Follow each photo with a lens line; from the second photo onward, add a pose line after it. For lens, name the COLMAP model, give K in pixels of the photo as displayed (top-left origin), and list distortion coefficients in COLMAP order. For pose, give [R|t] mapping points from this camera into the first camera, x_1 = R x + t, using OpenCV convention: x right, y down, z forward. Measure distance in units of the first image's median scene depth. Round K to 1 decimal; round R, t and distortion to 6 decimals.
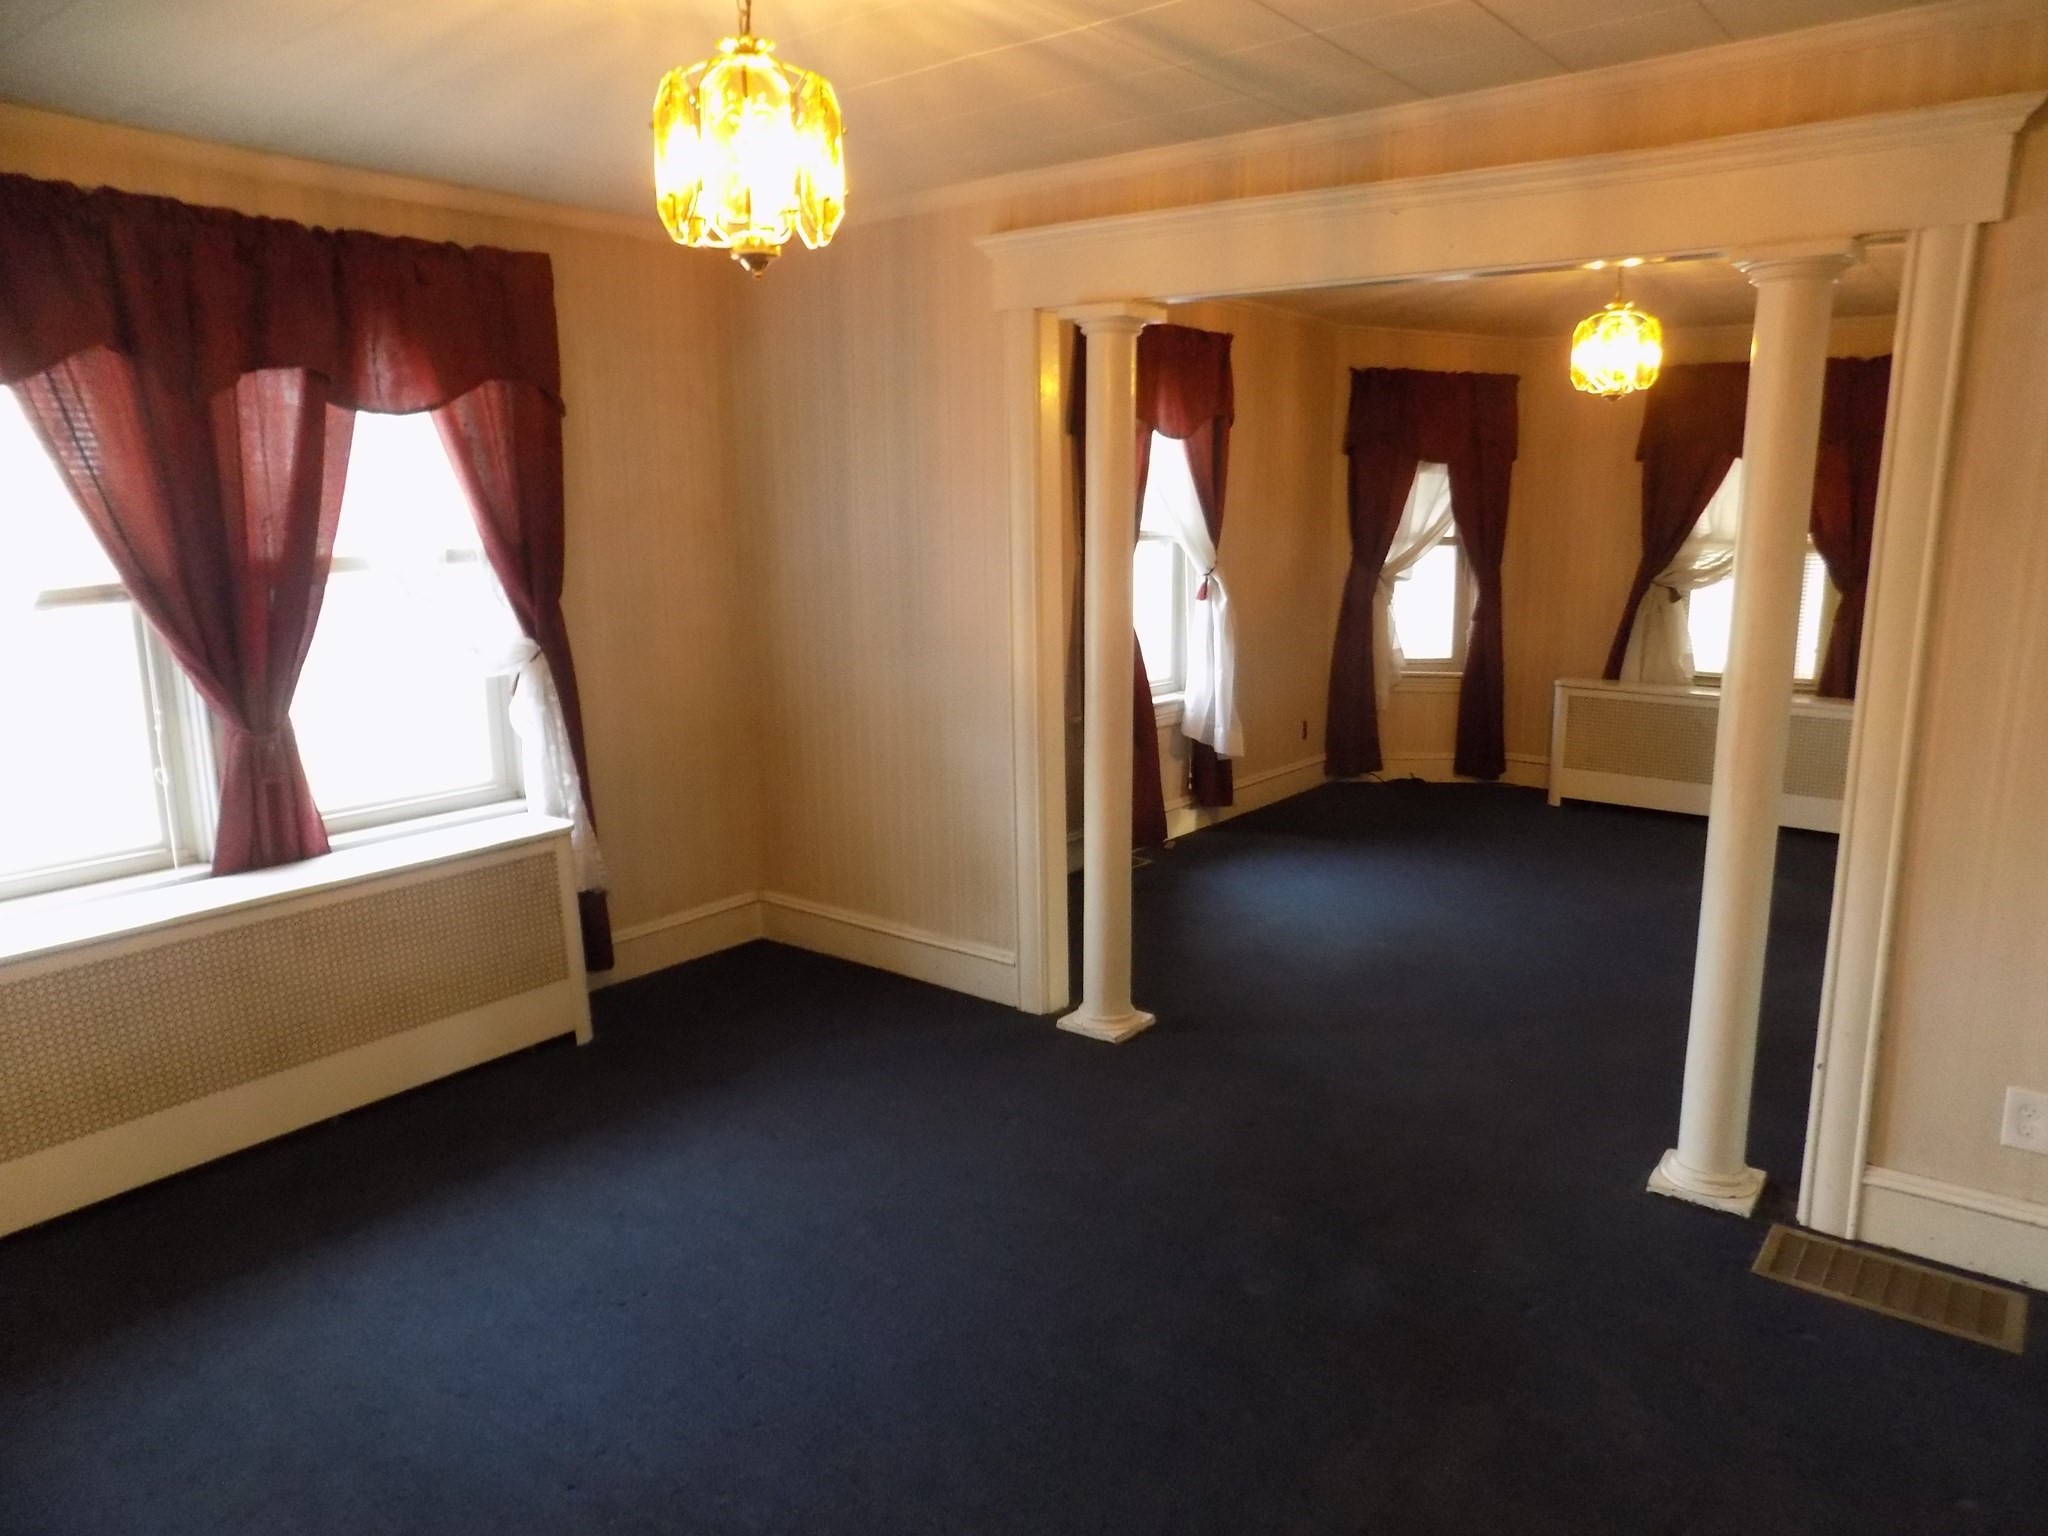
lens RADIAL K [[1399.5, 0, 1059.7], [0, 1399.5, 776.3], [0, 0, 1]] dist [-0.053692, 0.064988]
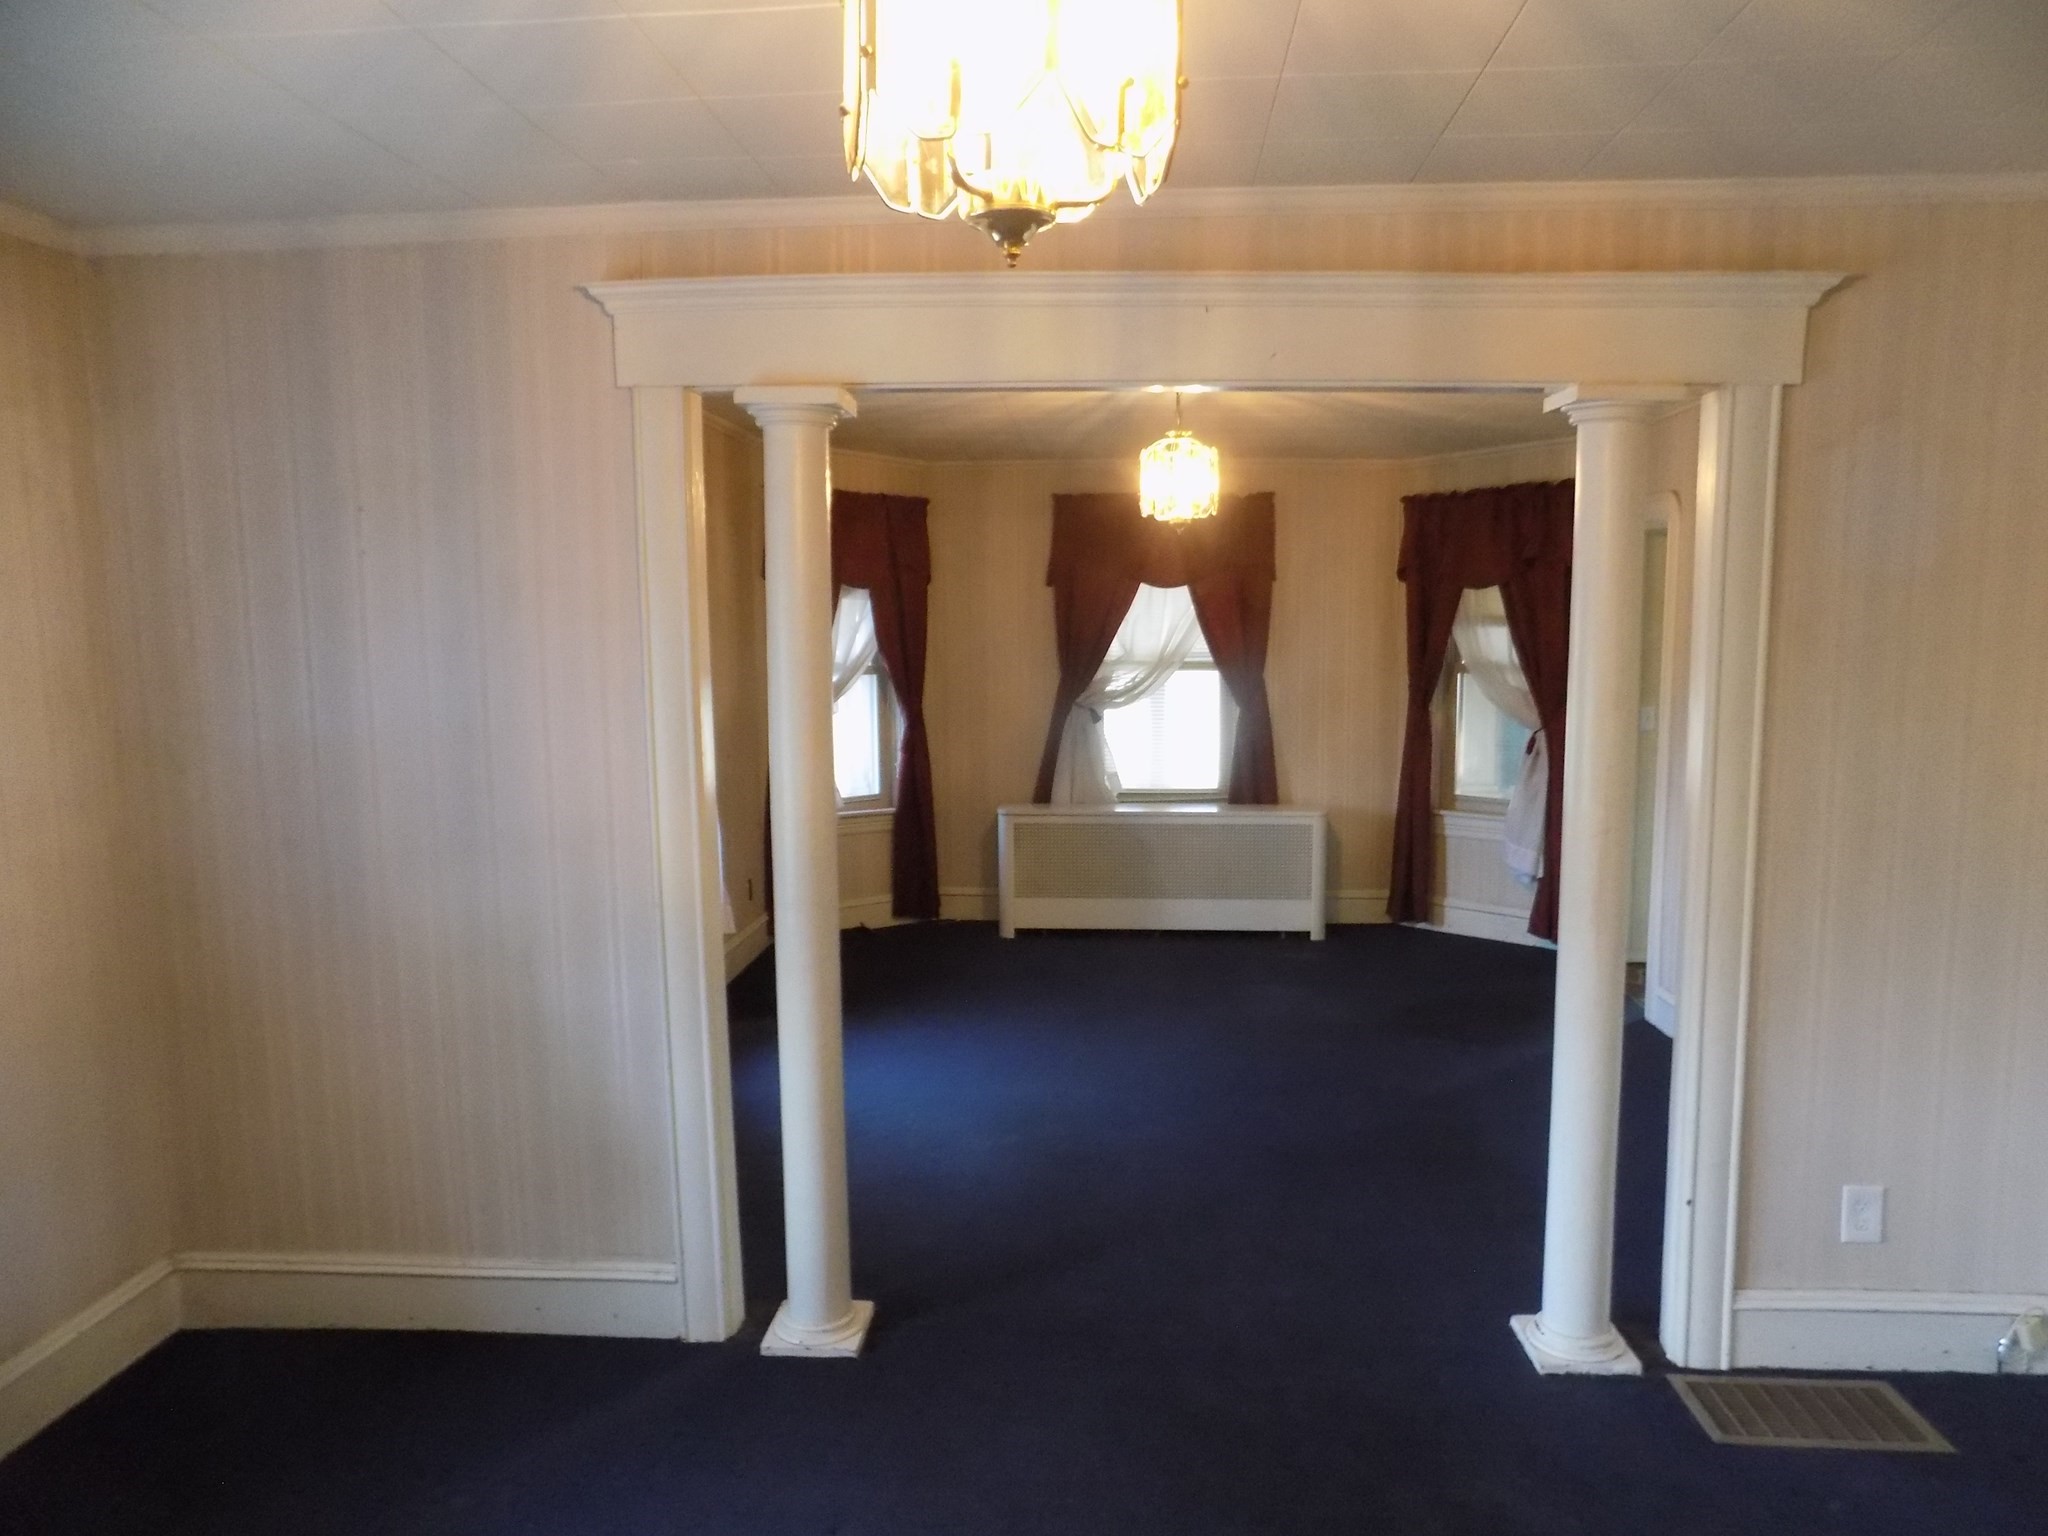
lens RADIAL K [[1399.5, 0, 1033.5], [0, 1399.5, 772.3], [0, 0, 1]] dist [-0.053692, 0.064988]
pose [[0.830365, -0.064902, 0.553428, -0.252455], [0.110977, 0.992559, -0.050111, -0.067234], [-0.546058, 0.103028, 0.831388, 0.274323]]
